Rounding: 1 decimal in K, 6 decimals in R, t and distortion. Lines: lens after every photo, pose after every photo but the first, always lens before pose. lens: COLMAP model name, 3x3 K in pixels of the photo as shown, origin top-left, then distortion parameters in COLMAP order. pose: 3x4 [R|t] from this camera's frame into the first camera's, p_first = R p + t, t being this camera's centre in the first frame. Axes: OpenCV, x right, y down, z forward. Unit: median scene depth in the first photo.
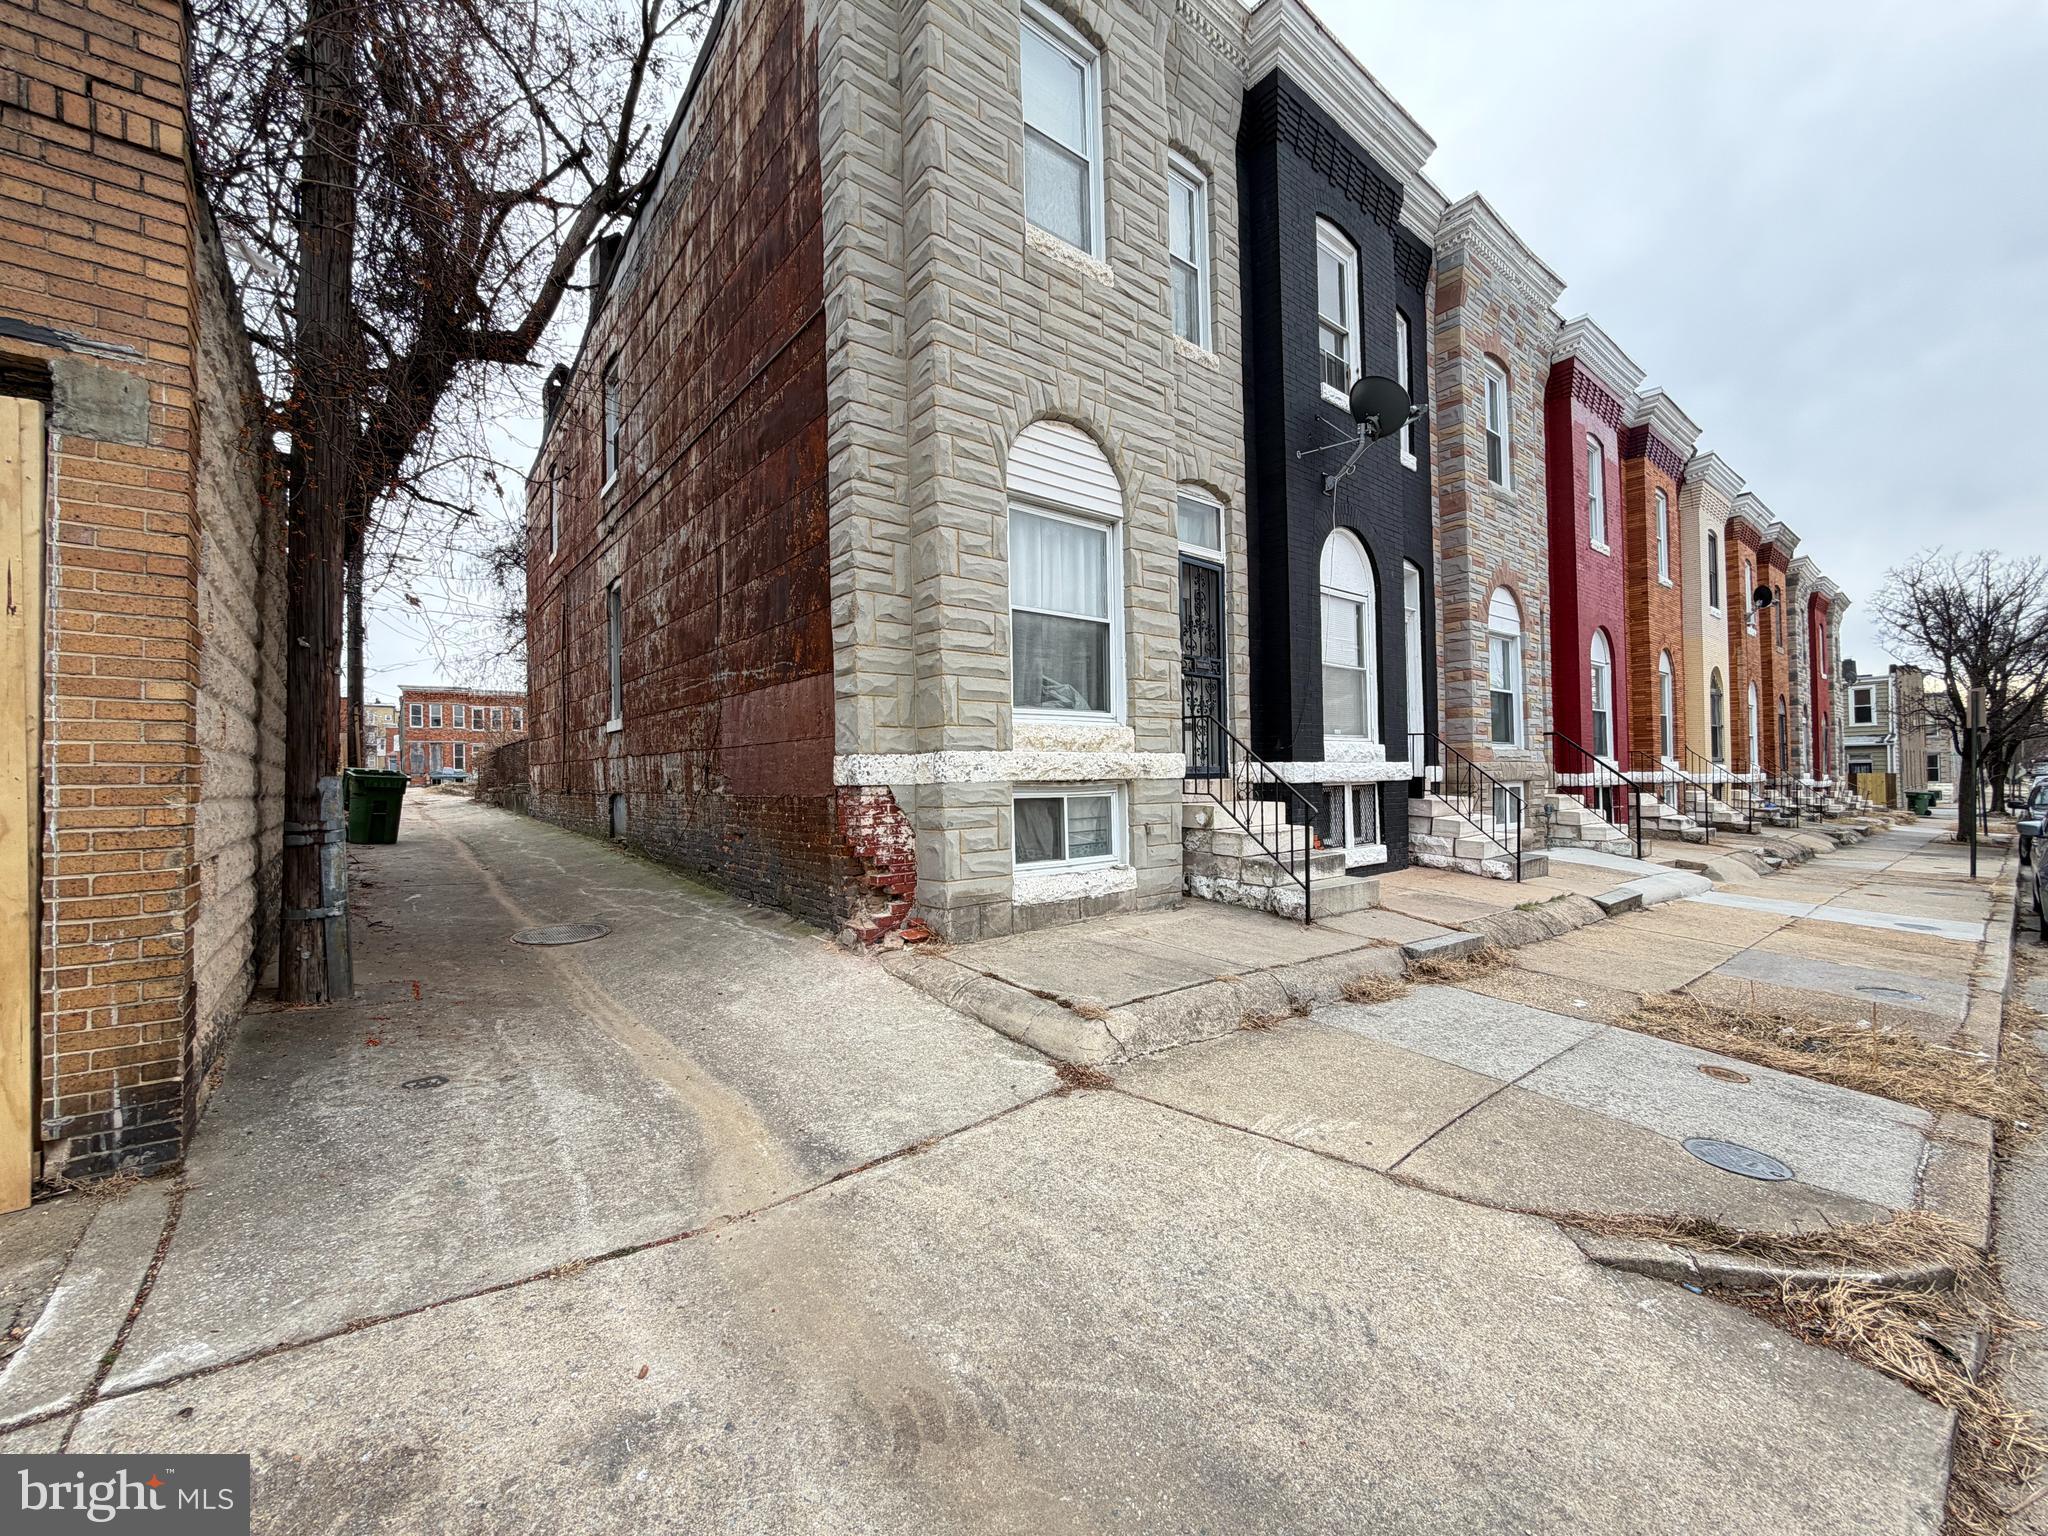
lens RADIAL K [[815.0, 0, 1020.5], [0, 815.0, 772.3], [0, 0, 1]] dist [-0.000053, -0.000031]
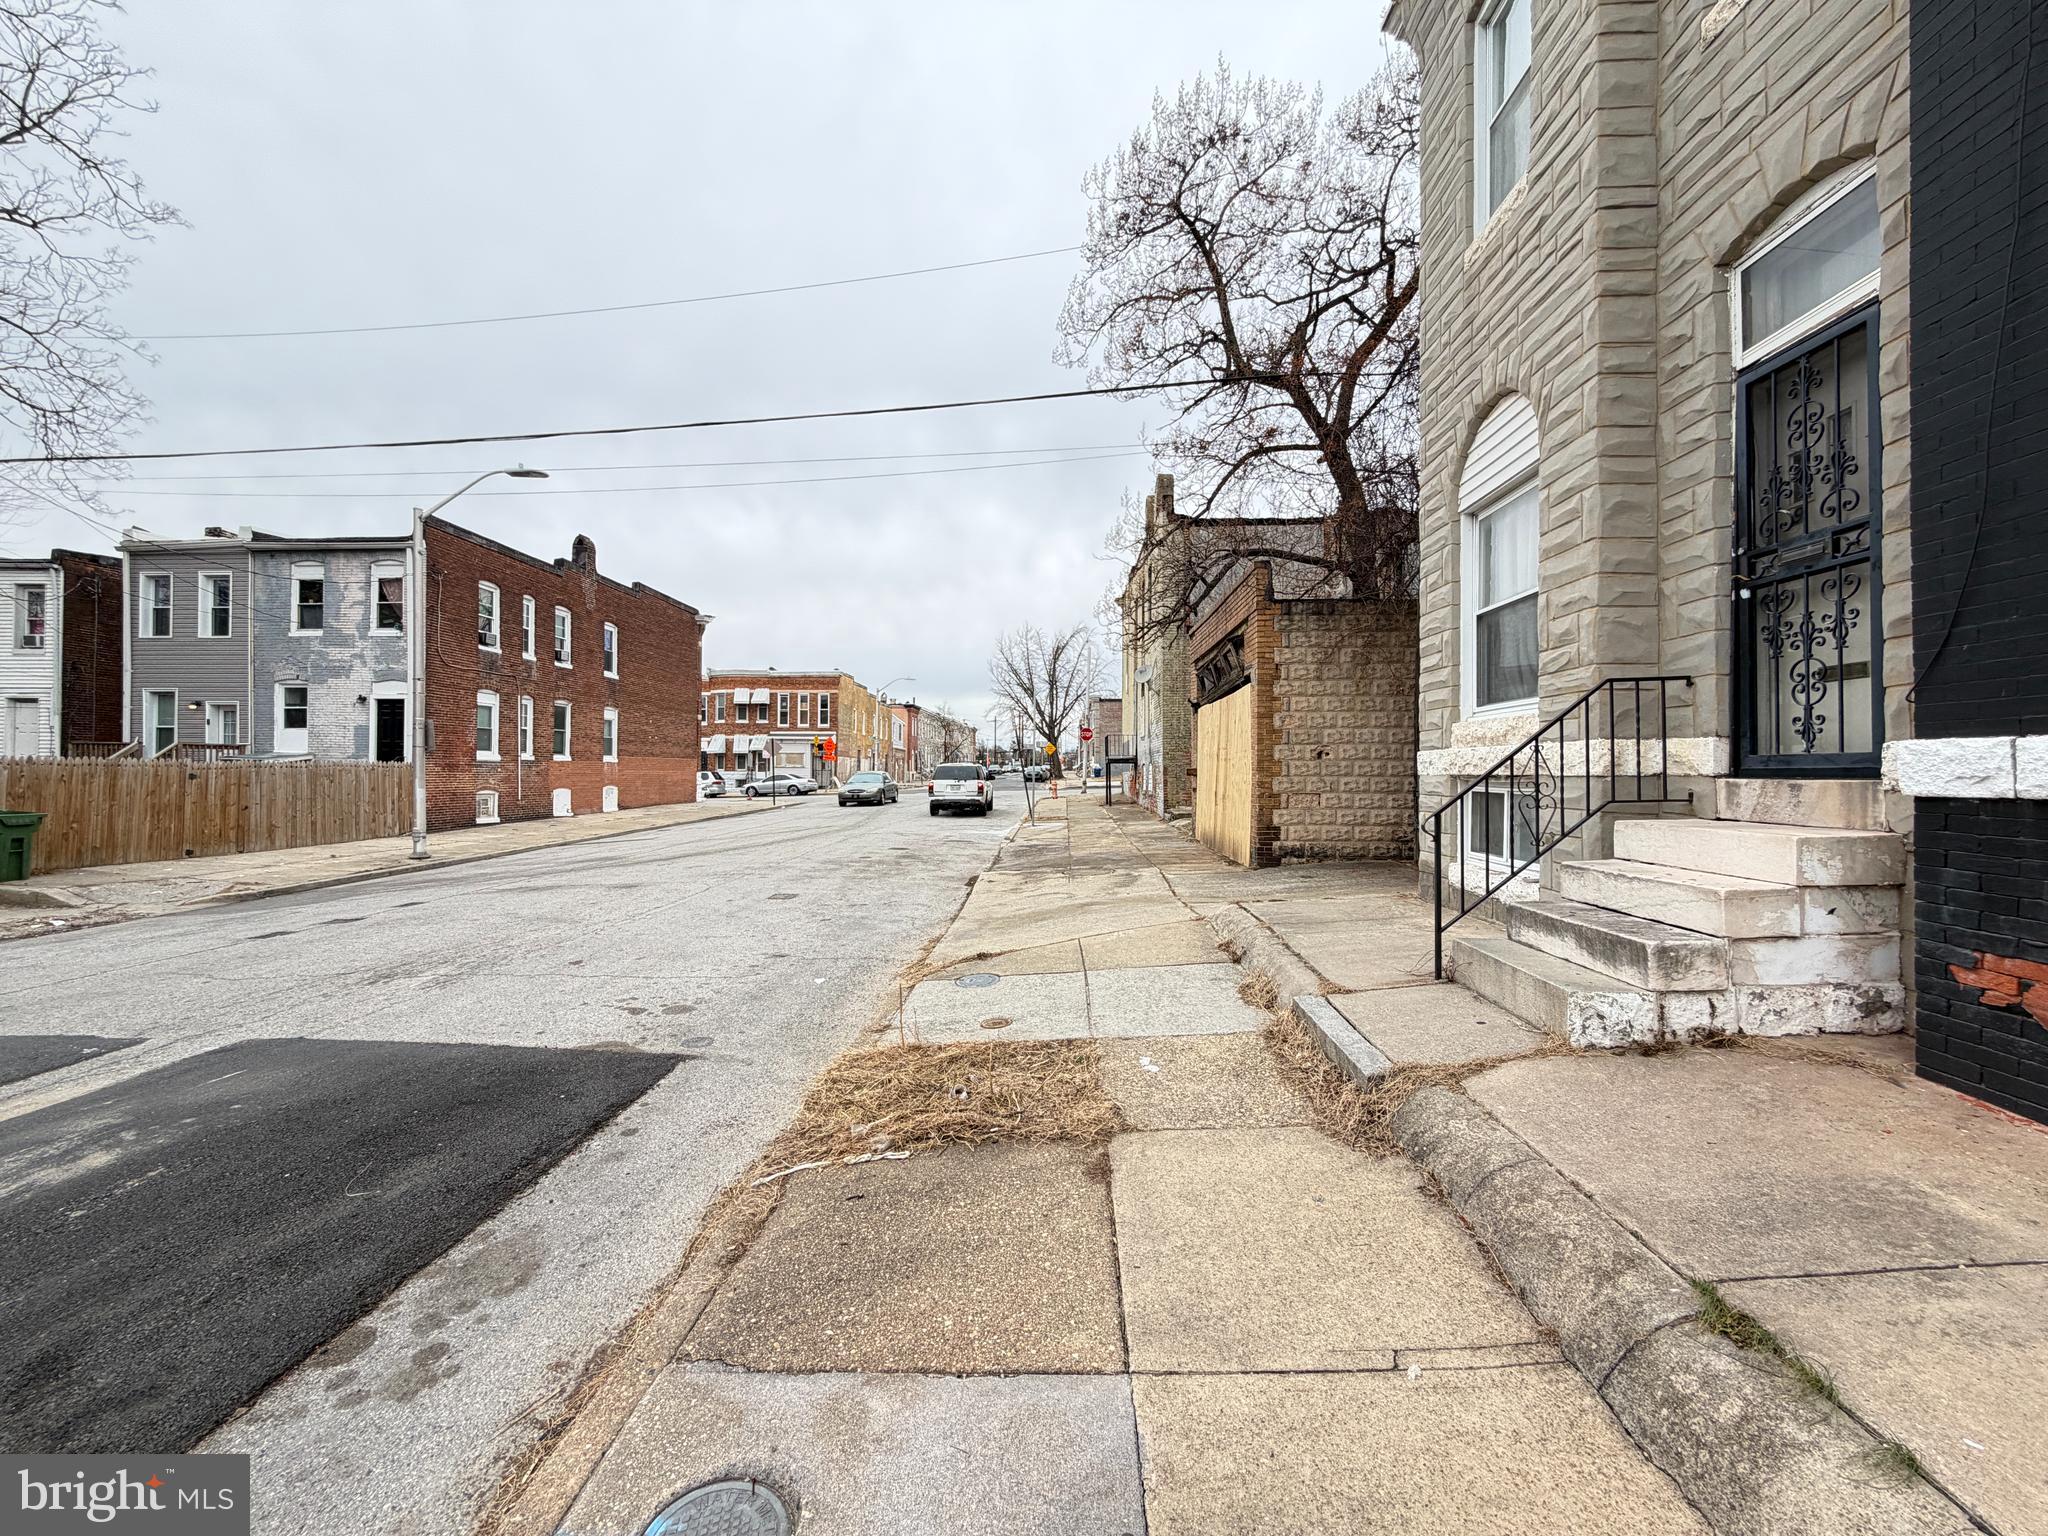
lens RADIAL K [[815.0, 0, 1020.5], [0, 815.0, 772.3], [0, 0, 1]] dist [-0.000053, -0.000031]
pose [[-0.665054, 0.011072, -0.746713, 1.131192], [0.017052, 0.999855, -0.000362, -0.005014], [0.746600, -0.012974, -0.665147, 1.198831]]
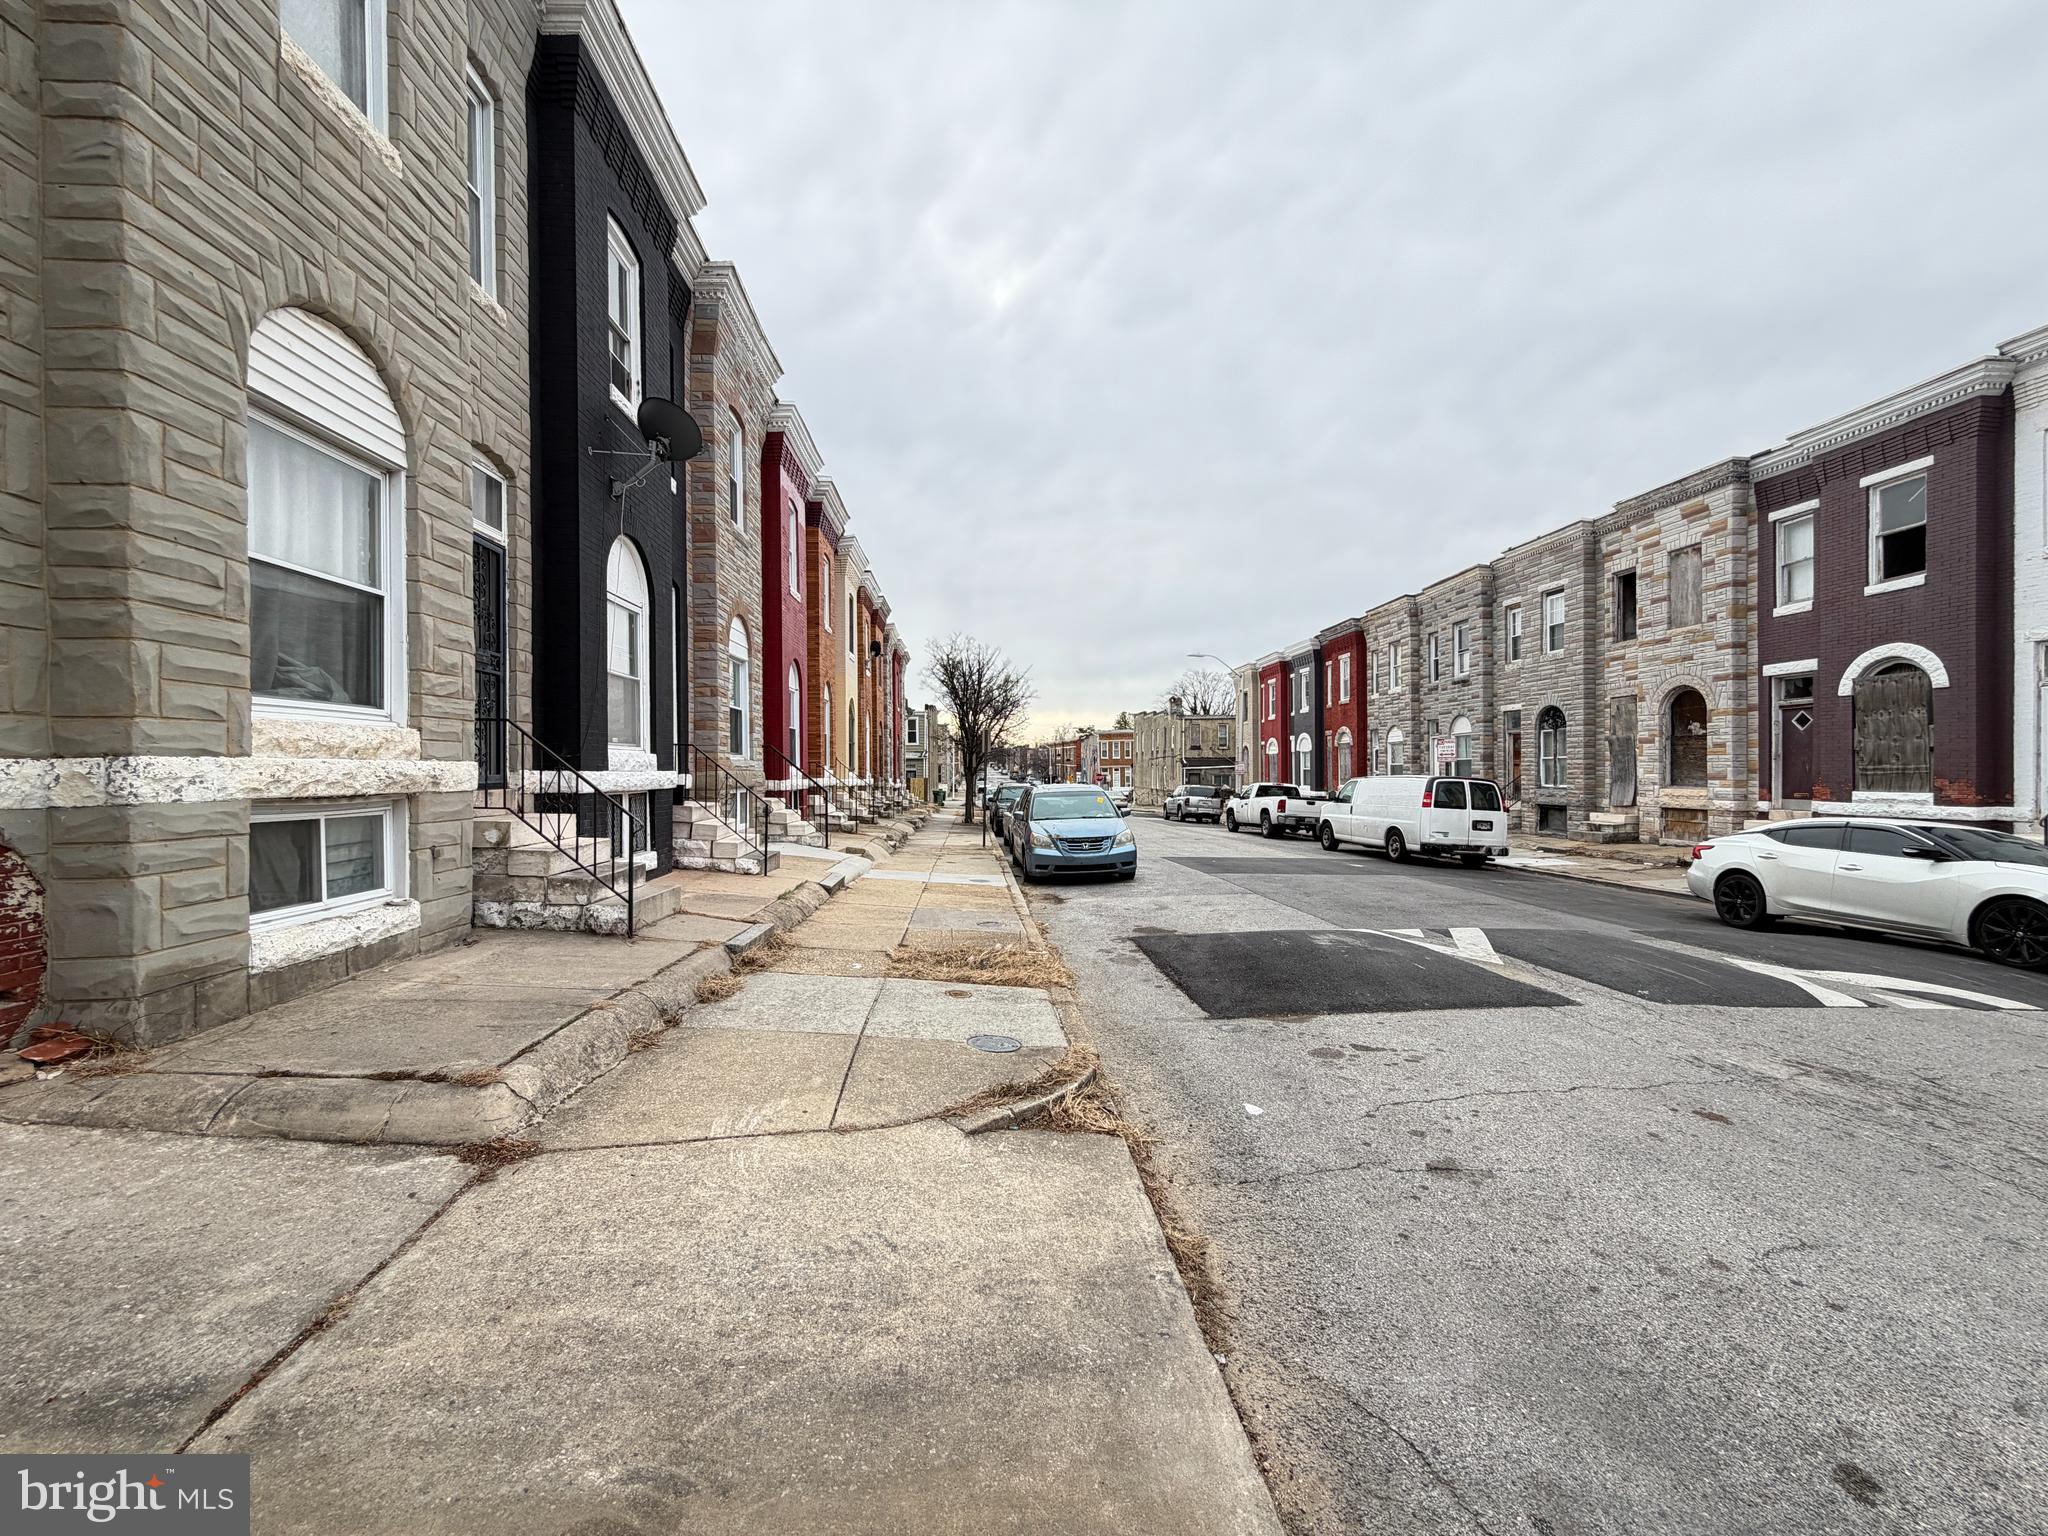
lens RADIAL K [[815.0, 0, 1020.5], [0, 815.0, 772.3], [0, 0, 1]] dist [-0.000053, -0.000031]
pose [[0.578973, 0.012118, 0.815256, -0.184686], [-0.013074, 0.999899, -0.005578, -0.016231], [-0.815242, -0.007429, 0.579073, 0.037112]]
